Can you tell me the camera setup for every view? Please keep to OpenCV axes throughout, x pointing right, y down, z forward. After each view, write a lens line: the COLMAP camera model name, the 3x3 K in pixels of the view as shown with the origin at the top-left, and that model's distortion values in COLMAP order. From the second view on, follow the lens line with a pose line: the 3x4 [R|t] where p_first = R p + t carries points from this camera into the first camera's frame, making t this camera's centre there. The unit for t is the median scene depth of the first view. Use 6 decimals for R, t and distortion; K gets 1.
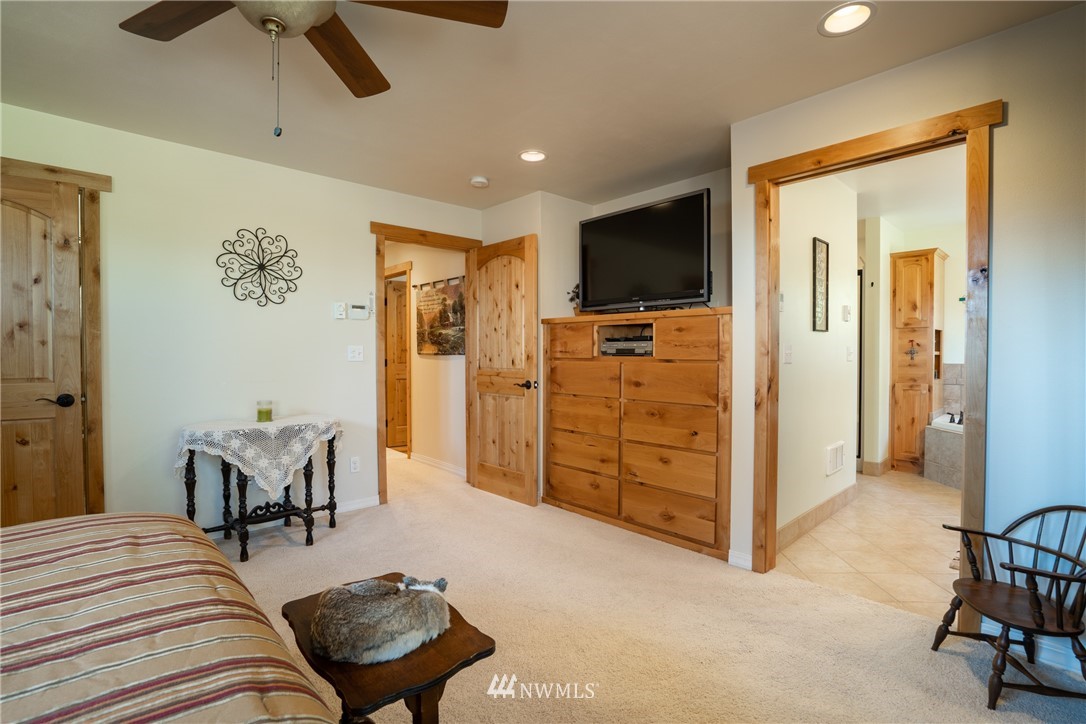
lens RADIAL K [[507.6, 0, 536.3], [0, 507.6, 364.0], [0, 0, 1]] dist [-0.039109, 0.005060]
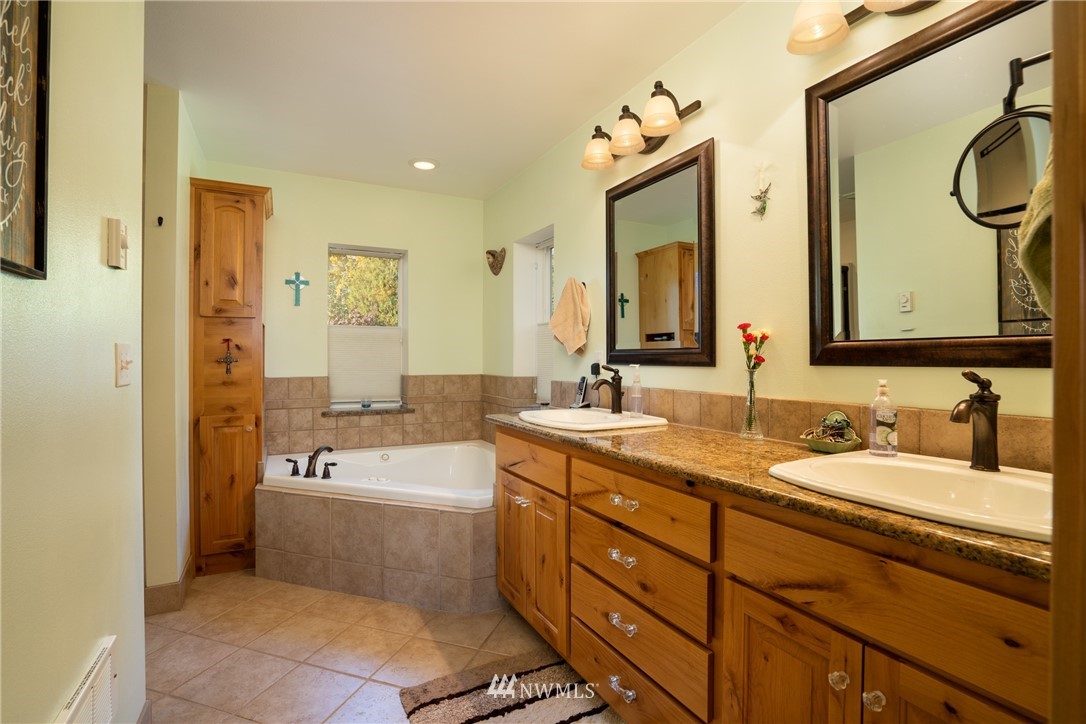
lens RADIAL K [[507.6, 0, 534.2], [0, 507.6, 362.2], [0, 0, 1]] dist [-0.039109, 0.005060]
pose [[0.270035, -0.003106, 0.962845, 0.300658], [0.014799, 0.999890, -0.000925, -0.015883], [-0.962737, 0.014499, 0.270052, 0.510699]]
